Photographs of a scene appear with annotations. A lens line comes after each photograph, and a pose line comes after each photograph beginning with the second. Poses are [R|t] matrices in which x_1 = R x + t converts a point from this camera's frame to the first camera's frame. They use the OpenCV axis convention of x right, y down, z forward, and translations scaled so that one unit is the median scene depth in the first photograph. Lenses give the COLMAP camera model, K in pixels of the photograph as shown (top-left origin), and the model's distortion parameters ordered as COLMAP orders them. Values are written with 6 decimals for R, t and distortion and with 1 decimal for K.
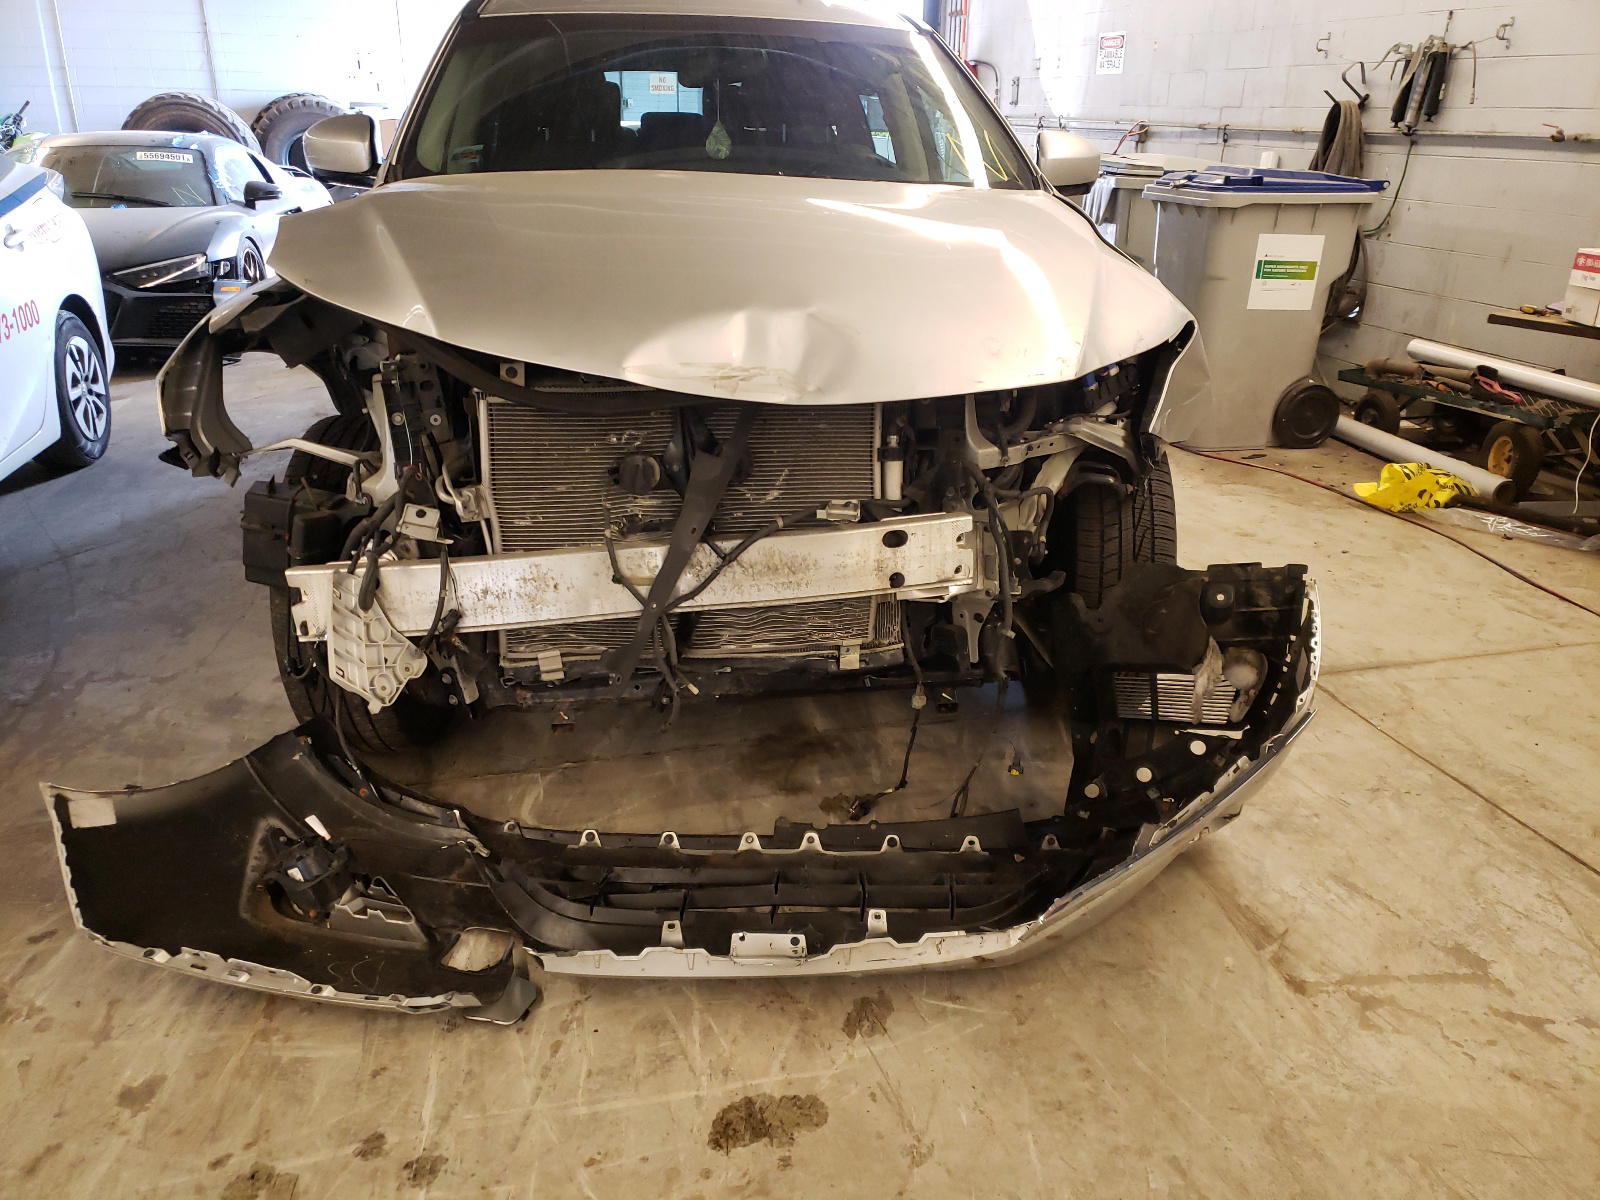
lens RADIAL K [[1200.0, 0, 793.7], [0, 1200.0, 609.3], [0, 0, 1]] dist [-0.001075, 0.016940]
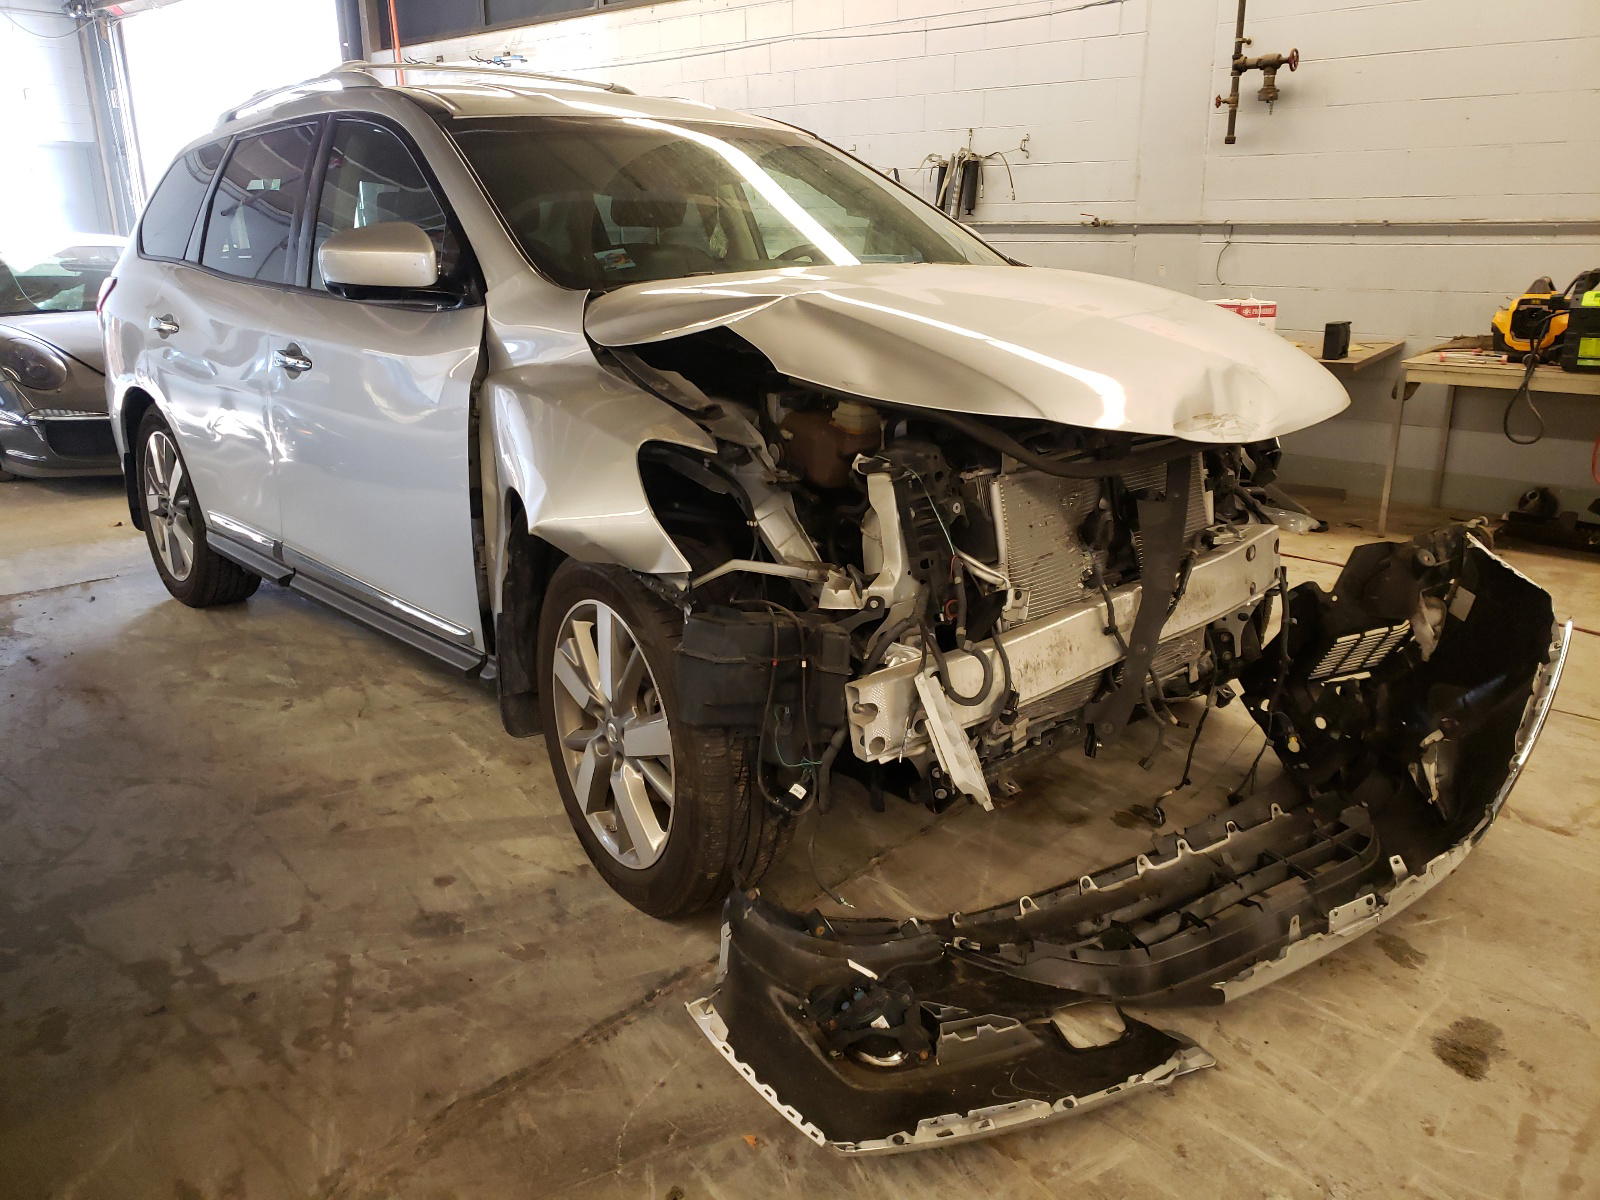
lens RADIAL K [[1200.0, 0, 796.1], [0, 1200.0, 589.9], [0, 0, 1]] dist [-0.001075, 0.016940]
pose [[0.856350, -0.176583, 0.485266, -0.887422], [0.221583, 0.974461, -0.036434, -0.082286], [-0.466439, 0.138727, 0.873607, 0.201210]]
